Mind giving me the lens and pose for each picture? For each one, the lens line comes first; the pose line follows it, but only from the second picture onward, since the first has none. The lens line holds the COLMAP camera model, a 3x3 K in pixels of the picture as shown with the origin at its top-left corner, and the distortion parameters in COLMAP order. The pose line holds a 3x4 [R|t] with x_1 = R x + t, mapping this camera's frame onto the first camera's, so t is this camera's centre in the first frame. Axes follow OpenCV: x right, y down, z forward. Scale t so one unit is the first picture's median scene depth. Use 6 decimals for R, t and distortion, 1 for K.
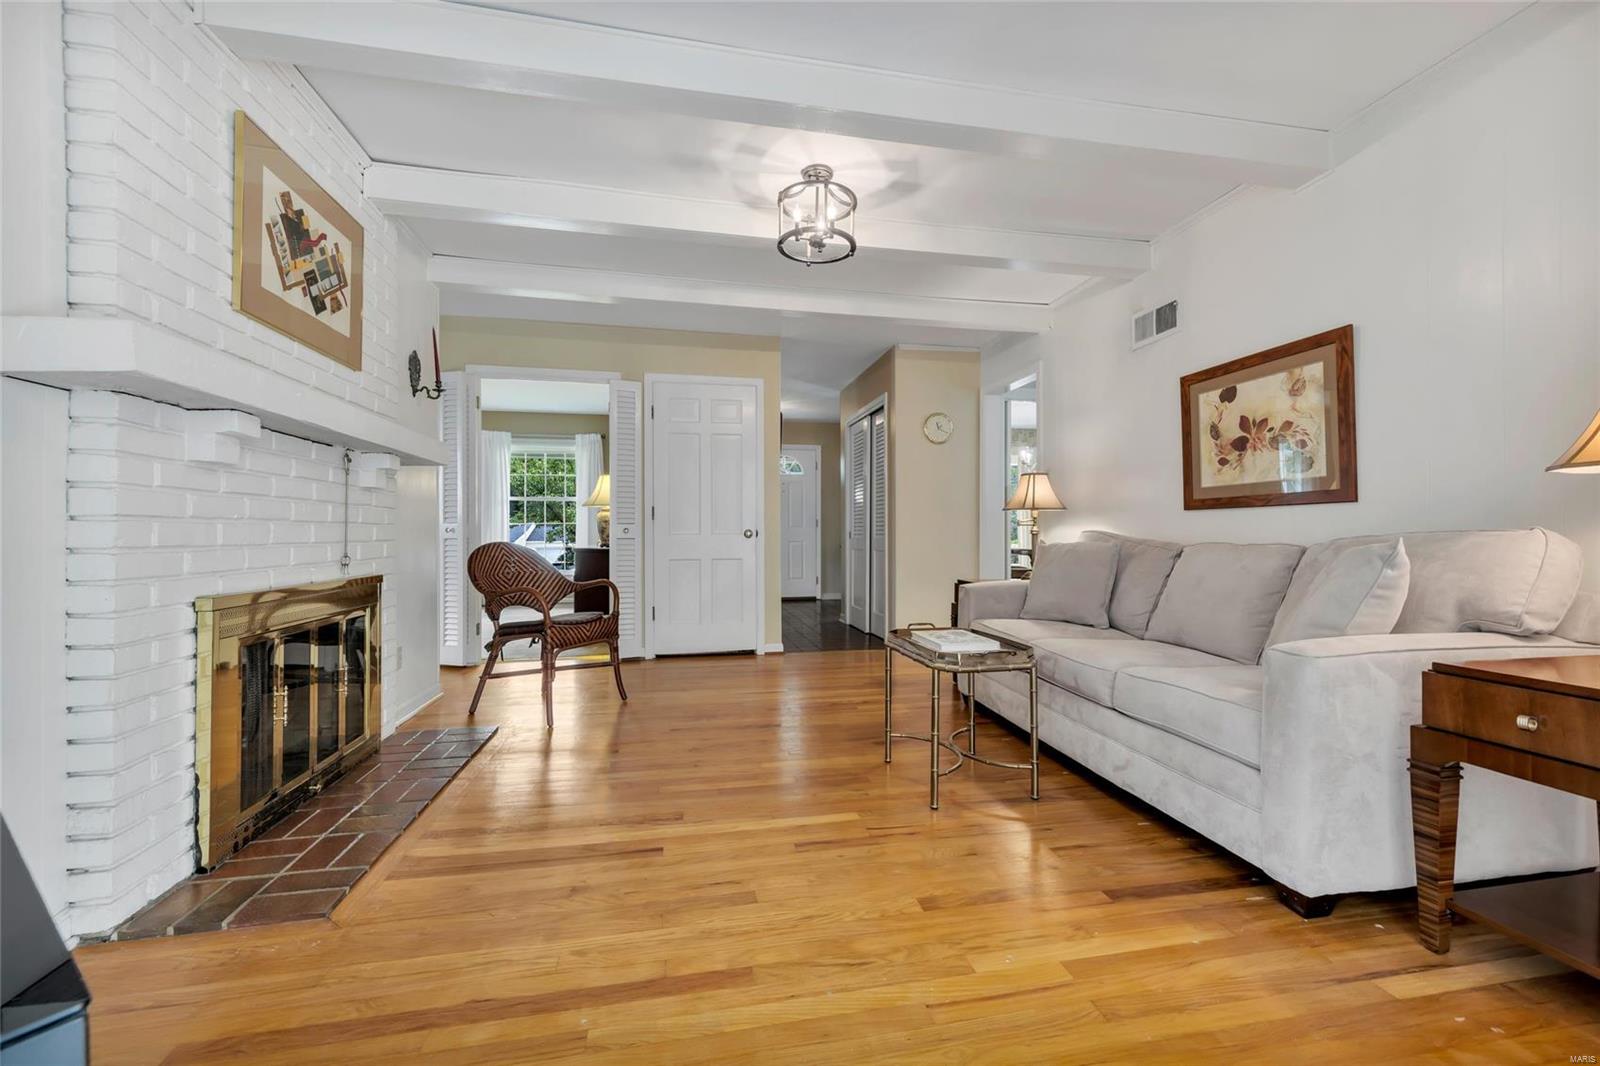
lens RADIAL K [[642.1, 0, 807.0], [0, 642.1, 530.0], [0, 0, 1]] dist [0.010040, 0.000122]
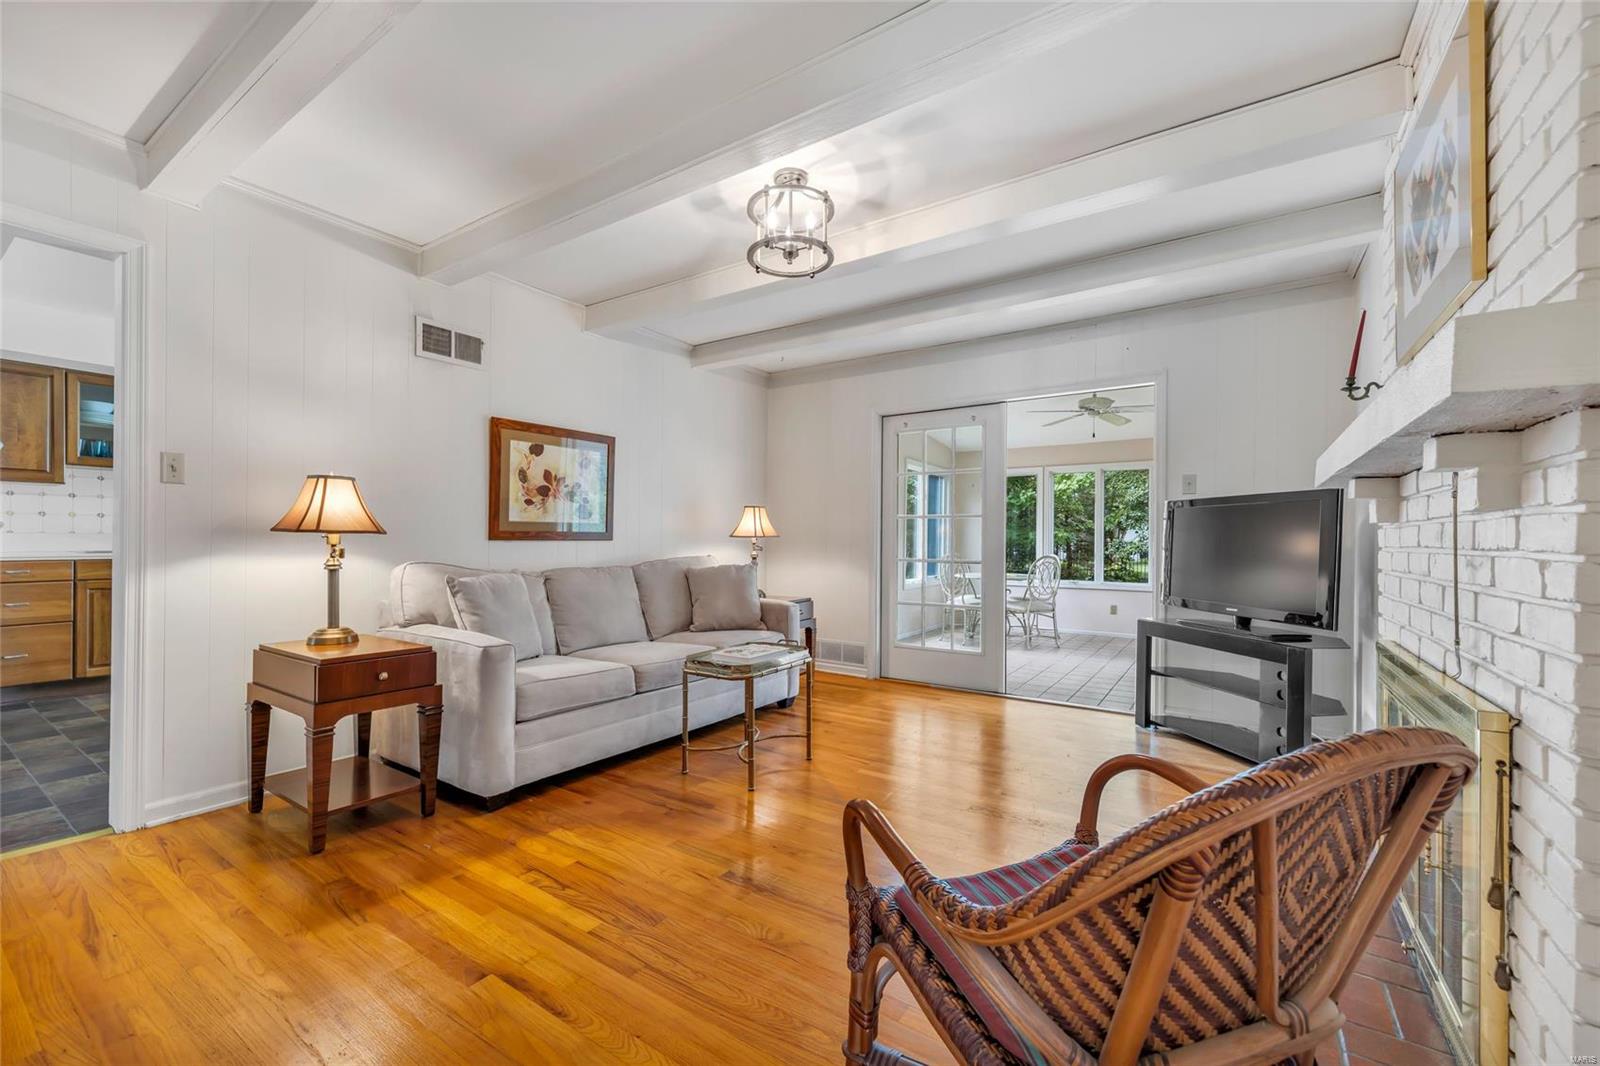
lens RADIAL K [[642.1, 0, 814.4], [0, 642.1, 536.1], [0, 0, 1]] dist [0.010040, 0.000122]
pose [[-0.715516, -0.006418, 0.698567, -0.598934], [-0.014330, 0.999882, -0.005491, -0.043271], [-0.698450, -0.013939, -0.715523, 1.507812]]
